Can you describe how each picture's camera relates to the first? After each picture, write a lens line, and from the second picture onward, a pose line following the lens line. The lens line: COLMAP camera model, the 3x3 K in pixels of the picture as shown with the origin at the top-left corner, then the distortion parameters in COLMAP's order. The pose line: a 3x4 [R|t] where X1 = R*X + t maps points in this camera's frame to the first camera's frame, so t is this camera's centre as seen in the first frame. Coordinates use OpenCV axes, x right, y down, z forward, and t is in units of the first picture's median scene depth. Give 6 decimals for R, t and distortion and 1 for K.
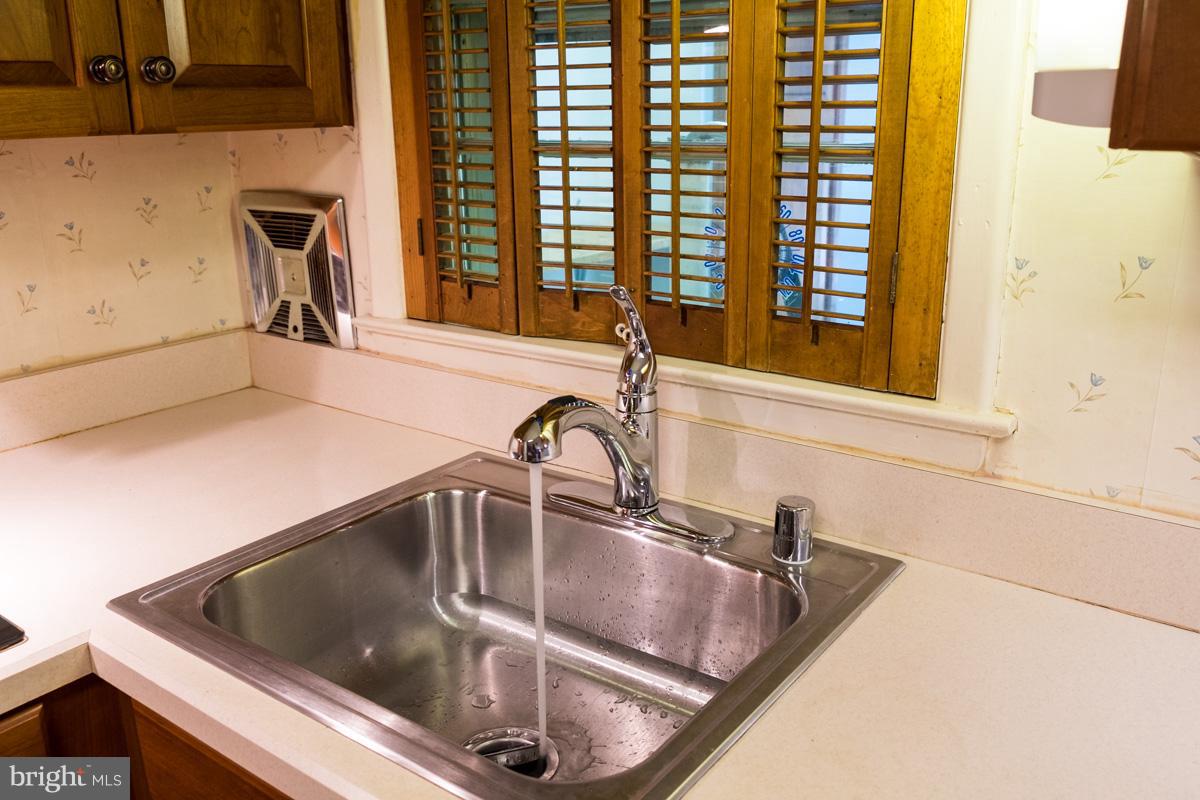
lens RADIAL K [[1011.4, 0, 600.0], [0, 1011.4, 400.0], [0, 0, 1]] dist [-0.006128, -0.003733]
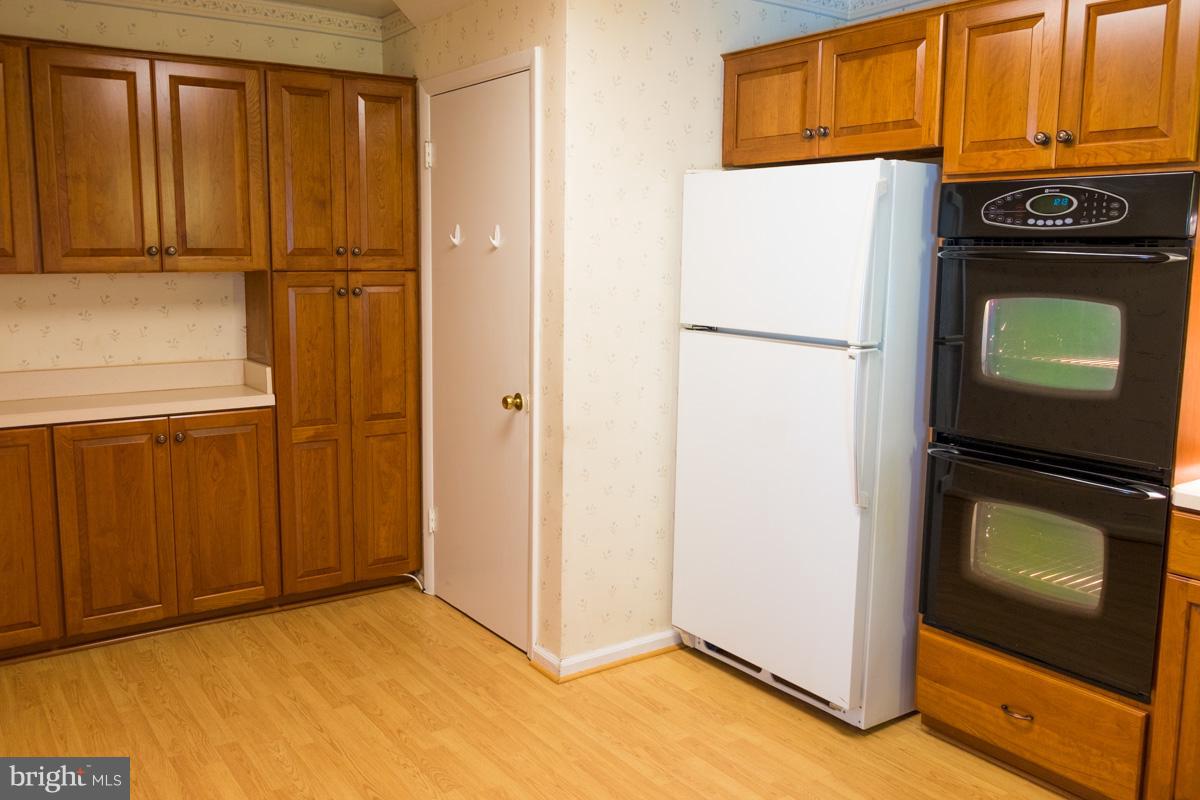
lens RADIAL K [[1011.4, 0, 600.0], [0, 1011.4, 400.0], [0, 0, 1]] dist [-0.006128, -0.003733]
pose [[-0.315893, 0.147508, -0.937258, 2.377558], [-0.285478, 0.927288, 0.242156, -1.060702], [0.904828, 0.344062, -0.250814, 3.163281]]
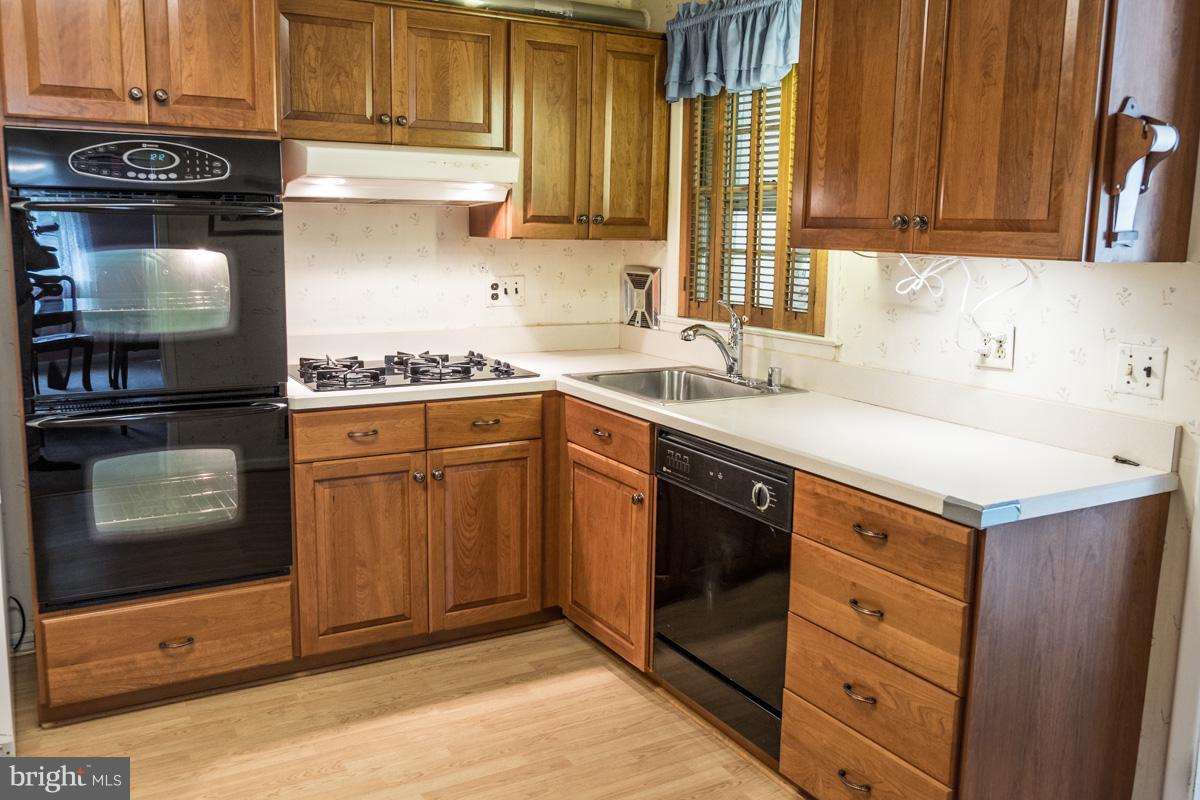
lens RADIAL K [[1011.4, 0, 600.0], [0, 1011.4, 400.0], [0, 0, 1]] dist [-0.006128, -0.003733]
pose [[0.915769, 0.096917, -0.389840, 0.669690], [-0.144284, 0.985057, -0.094043, 0.410779], [0.374900, 0.142369, 0.916068, -1.420414]]
